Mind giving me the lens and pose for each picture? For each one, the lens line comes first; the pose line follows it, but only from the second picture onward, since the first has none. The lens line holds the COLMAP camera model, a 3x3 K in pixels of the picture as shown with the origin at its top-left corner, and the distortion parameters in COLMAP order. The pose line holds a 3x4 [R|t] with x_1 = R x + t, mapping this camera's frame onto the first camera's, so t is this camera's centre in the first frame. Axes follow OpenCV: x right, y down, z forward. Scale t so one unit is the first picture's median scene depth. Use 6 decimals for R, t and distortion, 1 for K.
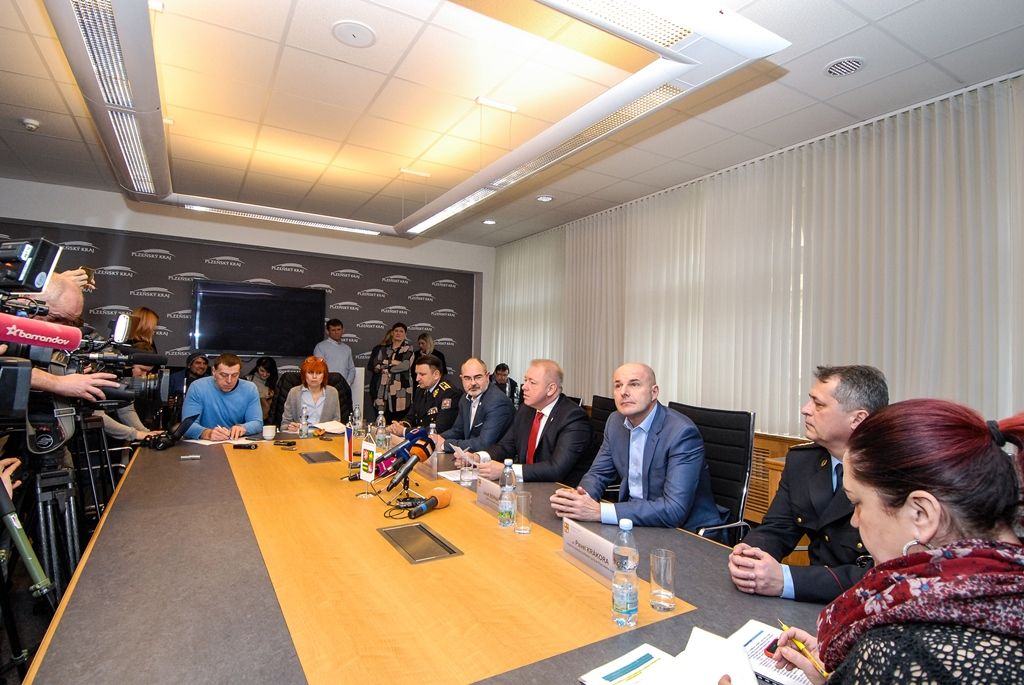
lens RADIAL K [[527.1, 0, 512.0], [0, 527.1, 342.5], [0, 0, 1]] dist [0.003090, -0.000330]
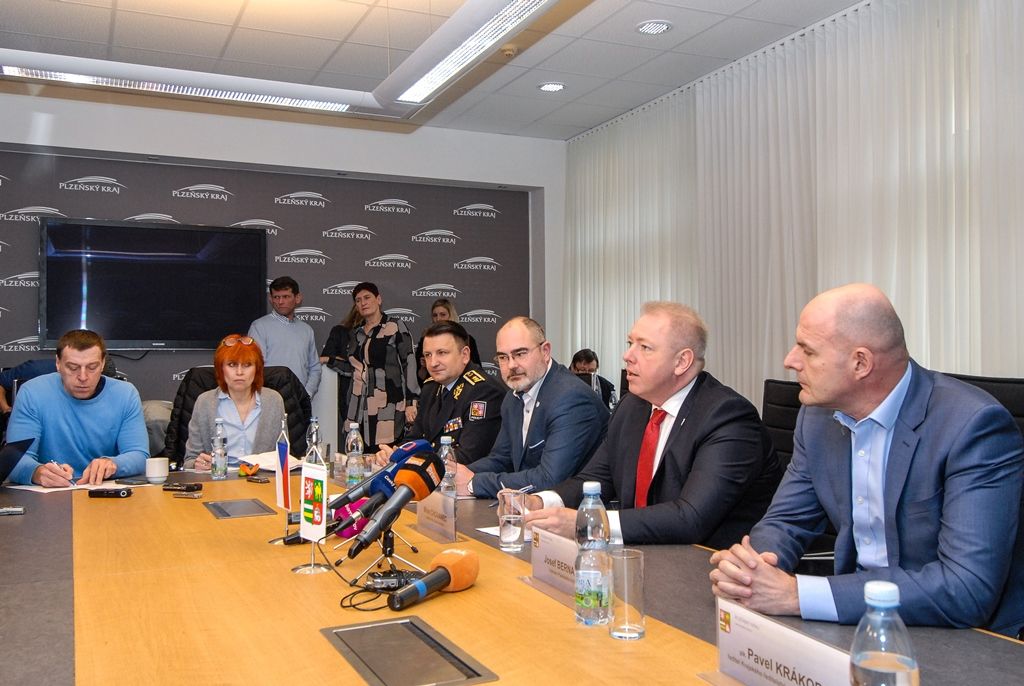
lens RADIAL K [[918.0, 0, 511.3], [0, 918.0, 343.7], [0, 0, 1]] dist [0.018816, -0.005533]
pose [[0.994233, -0.033676, -0.101821, 0.007632], [0.034472, 0.999387, 0.006062, 0.076385], [0.101554, -0.009537, 0.994784, 0.151485]]
